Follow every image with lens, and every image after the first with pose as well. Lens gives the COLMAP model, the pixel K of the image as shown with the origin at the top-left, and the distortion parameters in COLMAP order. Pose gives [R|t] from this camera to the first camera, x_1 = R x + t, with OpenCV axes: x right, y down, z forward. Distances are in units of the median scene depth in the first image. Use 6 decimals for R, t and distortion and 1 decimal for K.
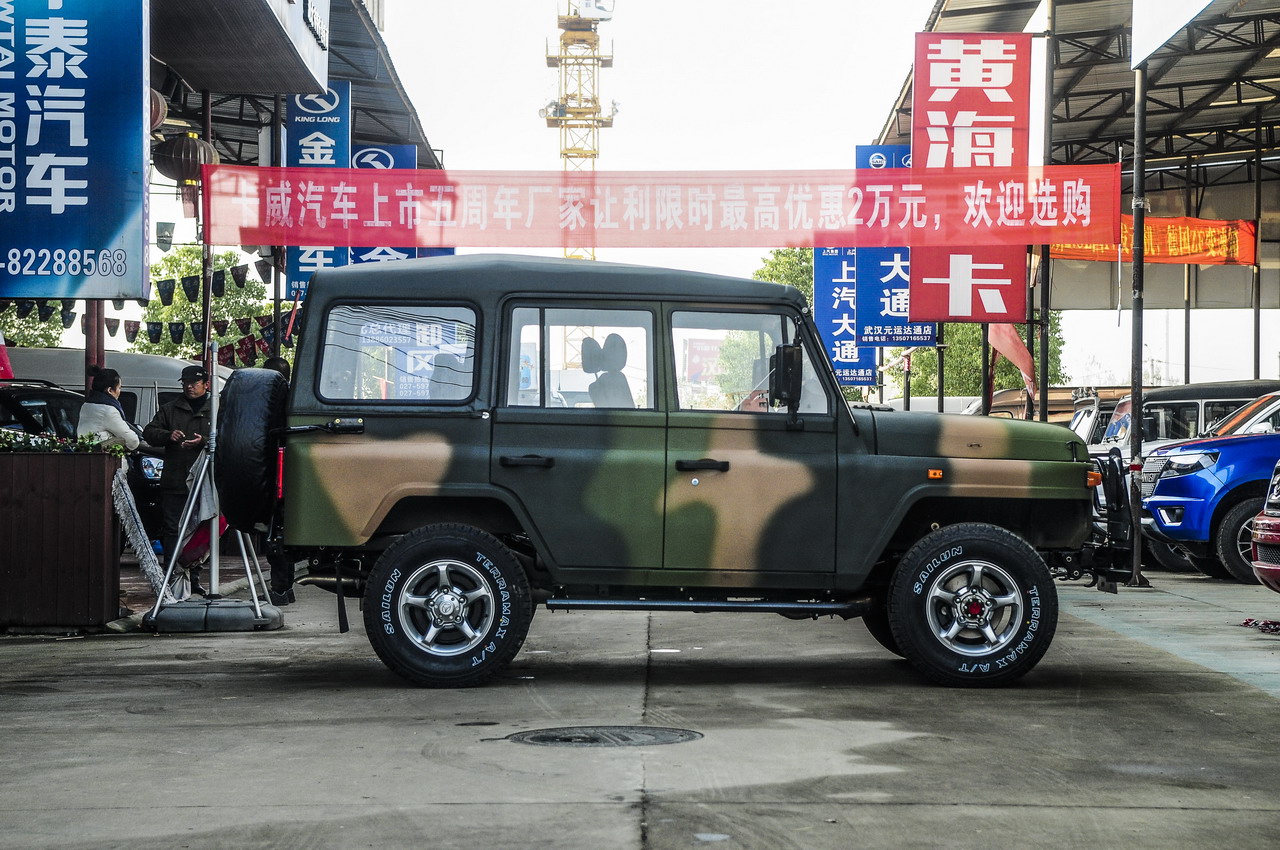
lens RADIAL K [[2757.8, 0, 640.0], [0, 2757.8, 425.0], [0, 0, 1]] dist [0.295695, -0.181628]
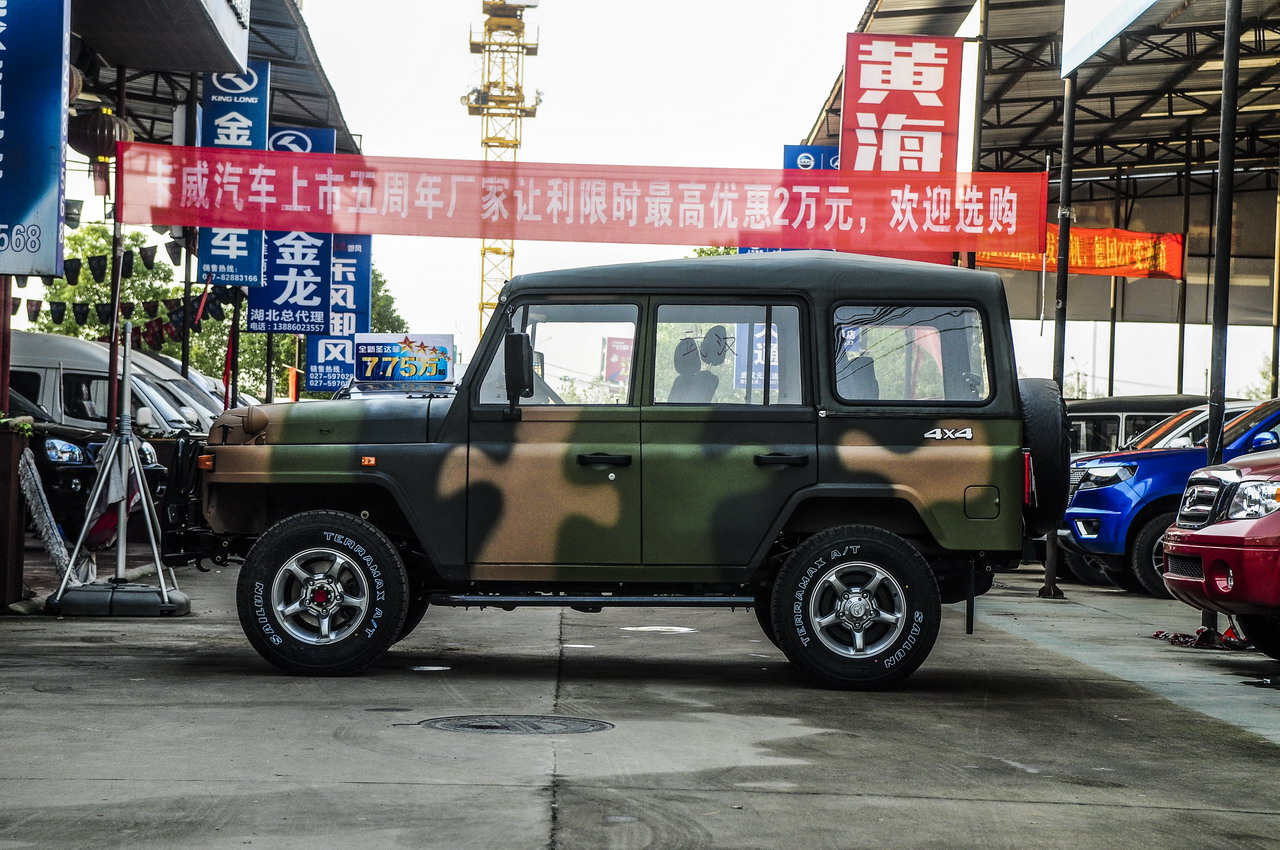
lens RADIAL K [[2835.9, 0, 640.0], [0, 2835.9, 425.0], [0, 0, 1]] dist [0.326750, -0.507145]
pose [[0.999107, 0.029756, 0.030000, -0.000903], [-0.029750, 0.999557, -0.000674, 0.001318], [-0.030007, -0.000219, 0.999550, -0.015649]]
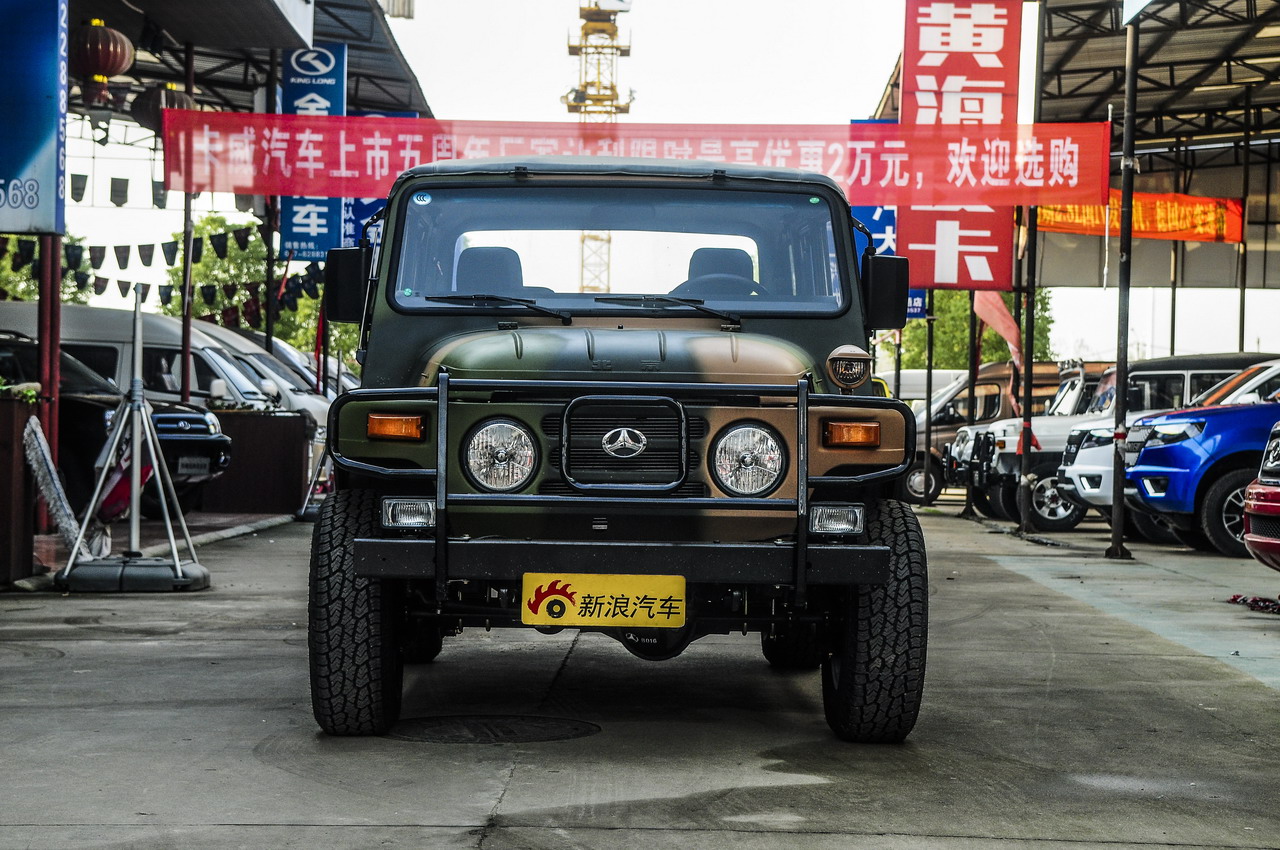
lens RADIAL K [[2574.0, 0, 640.0], [0, 2574.0, 425.0], [0, 0, 1]] dist [0.227086, 0.267470]
pose [[0.999849, 0.015885, -0.007050, 0.016864], [-0.015813, 0.999823, 0.010237, 0.004767], [0.007211, -0.010124, 0.999923, 0.092461]]
